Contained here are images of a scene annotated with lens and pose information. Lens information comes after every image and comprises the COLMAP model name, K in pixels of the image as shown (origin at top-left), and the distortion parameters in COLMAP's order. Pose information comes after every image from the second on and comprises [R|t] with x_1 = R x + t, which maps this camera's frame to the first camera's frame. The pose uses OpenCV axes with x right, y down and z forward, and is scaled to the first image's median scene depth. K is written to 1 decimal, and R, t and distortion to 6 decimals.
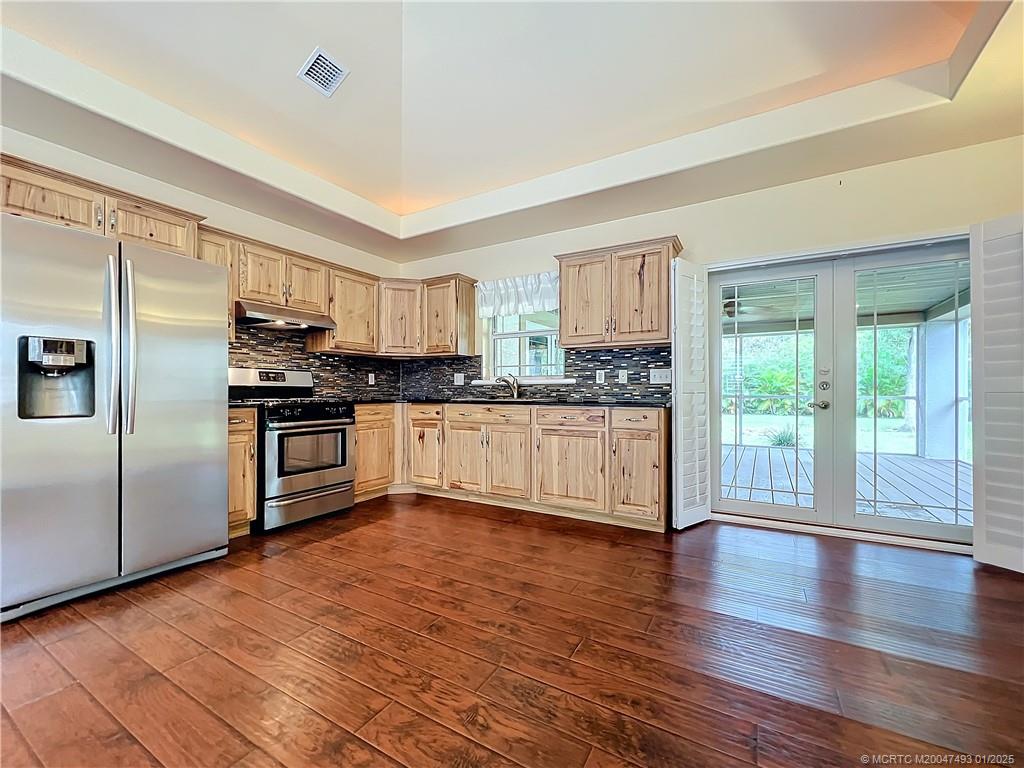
lens RADIAL K [[418.6, 0, 510.9], [0, 418.6, 390.7], [0, 0, 1]] dist [-0.018735, 0.000119]
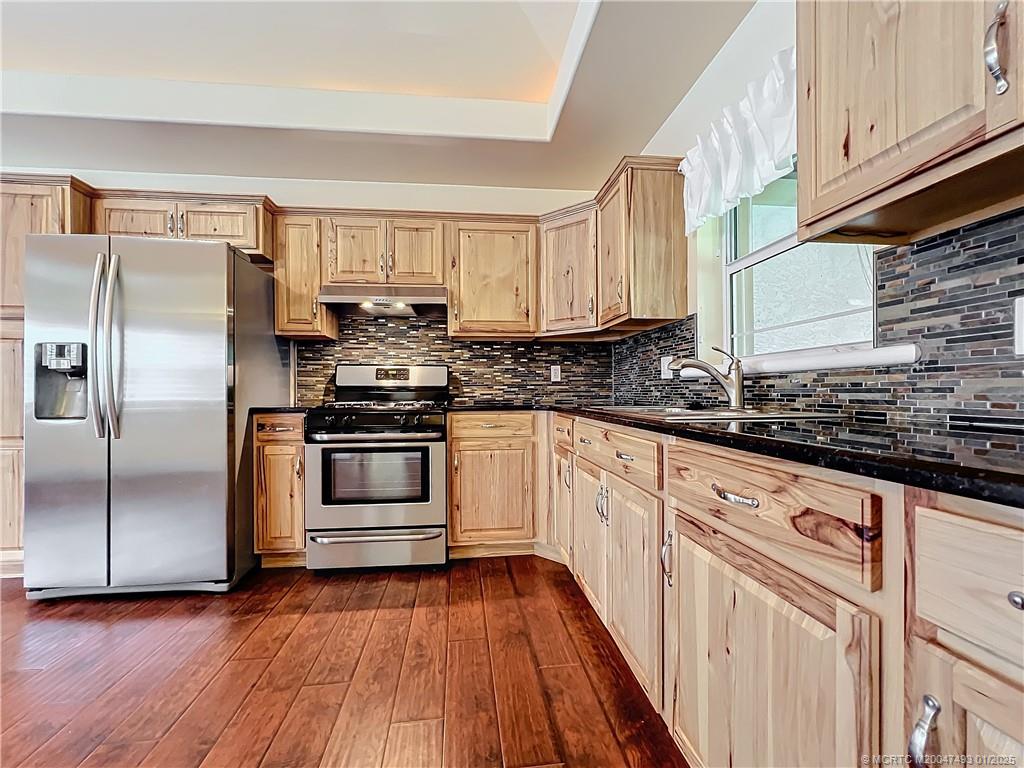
lens RADIAL K [[437.2, 0, 507.8], [0, 437.2, 391.5], [0, 0, 1]] dist [-0.002369, -0.000130]
pose [[0.594570, -0.003433, -0.804037, 0.236083], [0.005827, 0.999983, 0.000039, 0.001046], [0.804023, -0.004708, 0.594580, 0.641830]]
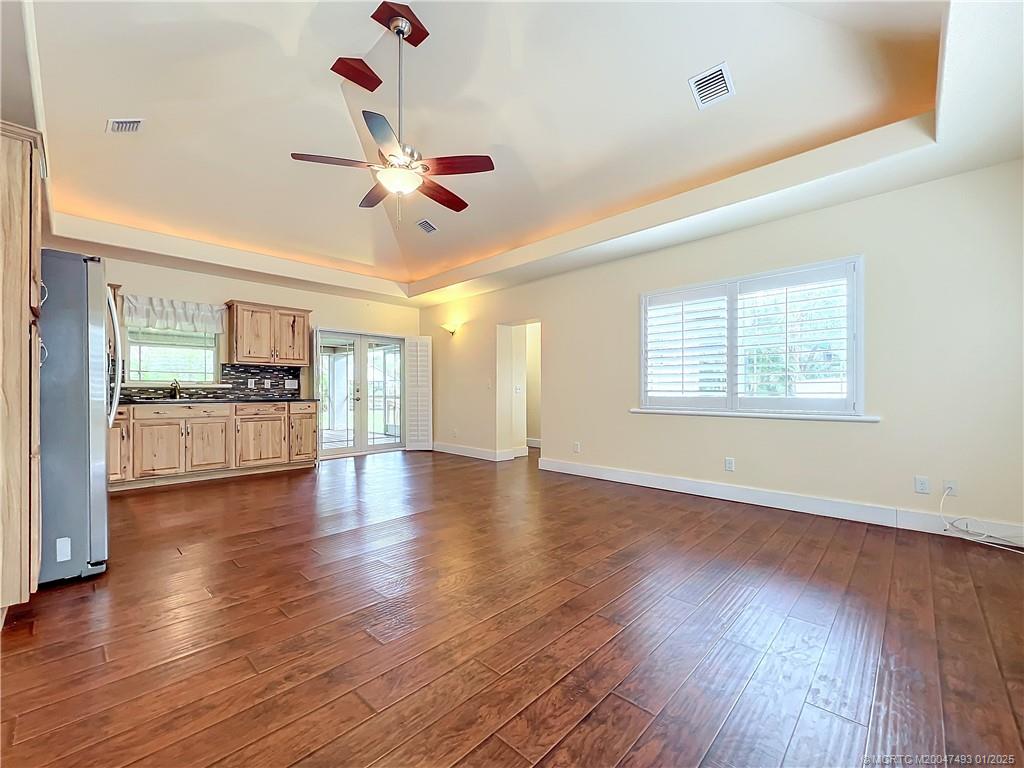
lens RADIAL K [[418.6, 0, 510.9], [0, 418.6, 390.7], [0, 0, 1]] dist [-0.018735, 0.000119]
pose [[0.227733, 0.001075, 0.973723, -1.050191], [0.000309, 0.999999, -0.001176, -0.005166], [-0.973724, 0.000568, 0.227732, -0.259185]]
